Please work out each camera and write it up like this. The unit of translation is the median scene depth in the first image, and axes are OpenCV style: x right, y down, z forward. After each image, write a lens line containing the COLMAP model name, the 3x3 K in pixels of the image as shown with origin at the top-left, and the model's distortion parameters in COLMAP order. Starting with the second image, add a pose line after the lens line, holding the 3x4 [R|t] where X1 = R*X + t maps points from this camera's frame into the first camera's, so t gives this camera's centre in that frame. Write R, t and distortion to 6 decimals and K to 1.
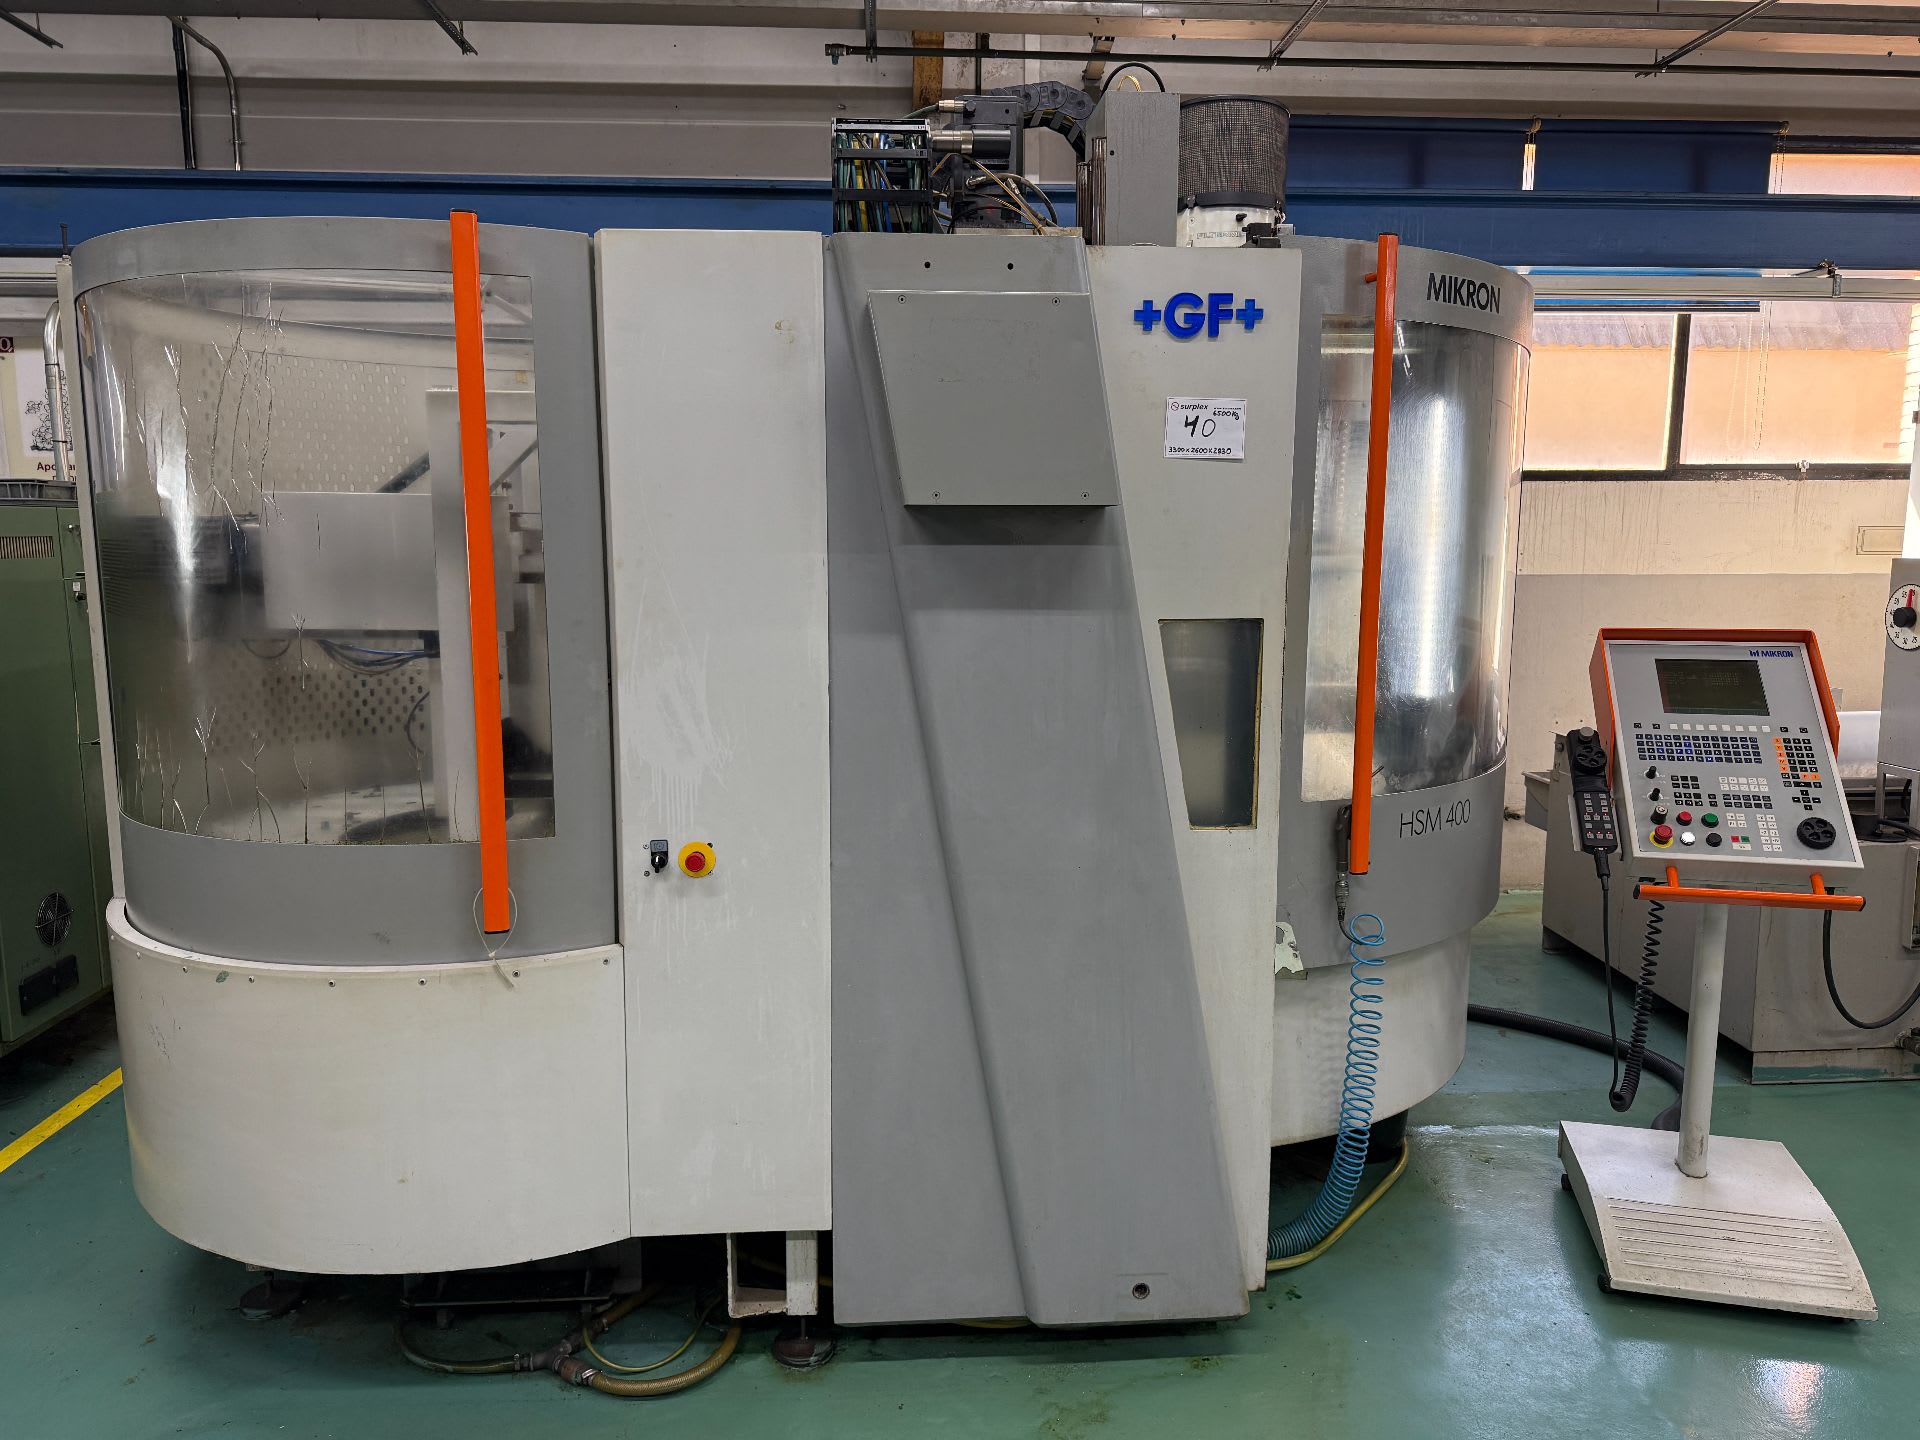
lens RADIAL K [[1365.1, 0, 966.4], [0, 1365.1, 723.1], [0, 0, 1]] dist [0.047791, -0.052051]
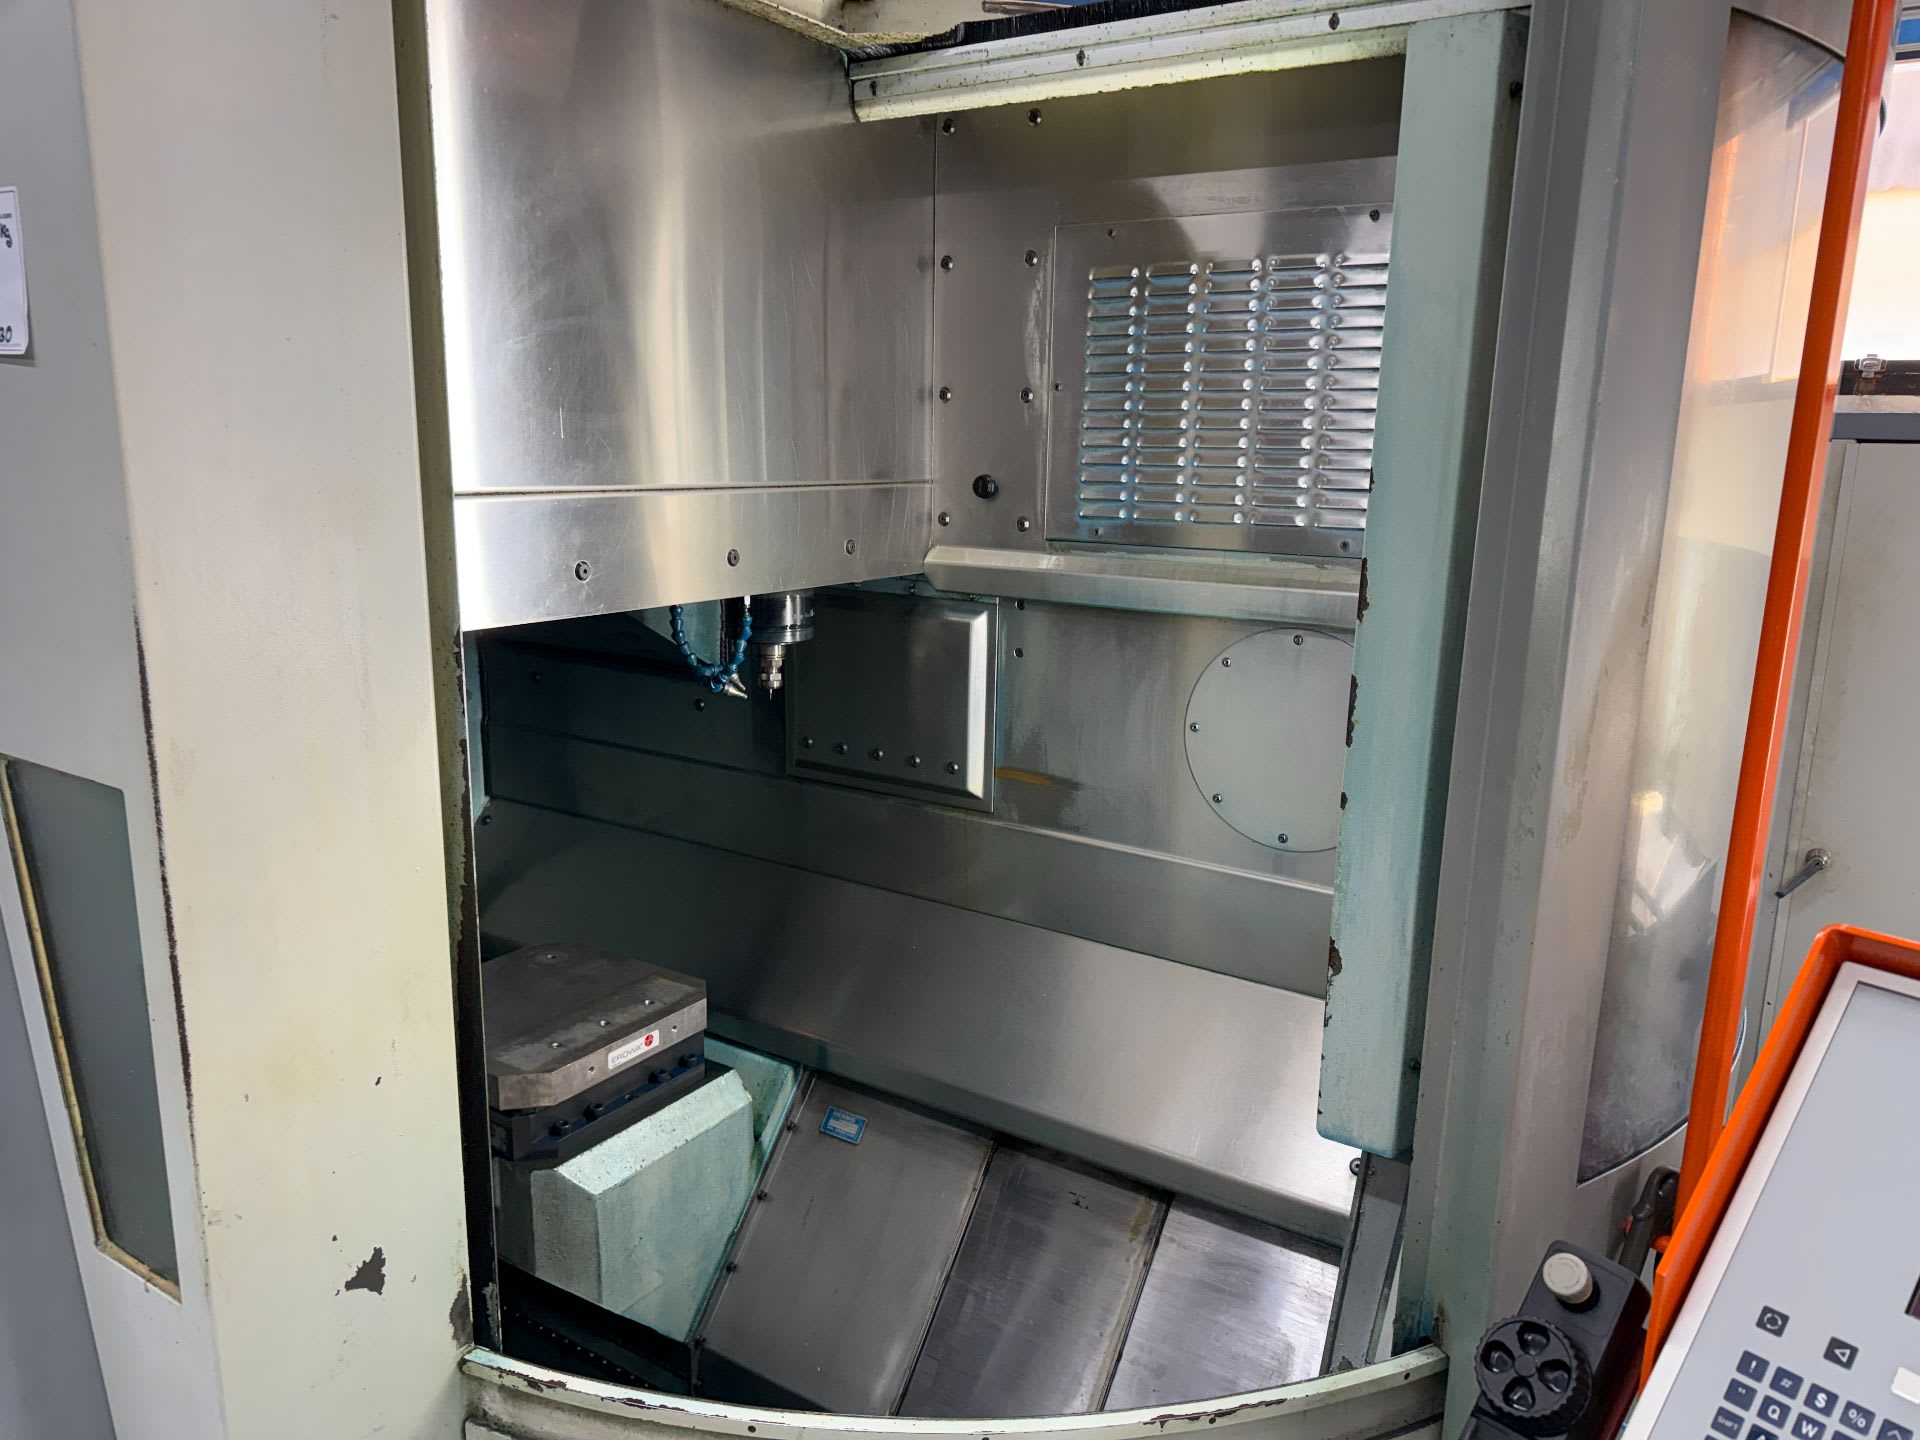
lens RADIAL K [[1365.1, 0, 966.4], [0, 1365.1, 723.1], [0, 0, 1]] dist [0.047791, -0.052051]
pose [[0.793647, 0.143331, -0.591253, 0.537685], [-0.103896, 0.989506, 0.100414, -0.135839], [0.599441, -0.018265, 0.800210, 0.727397]]
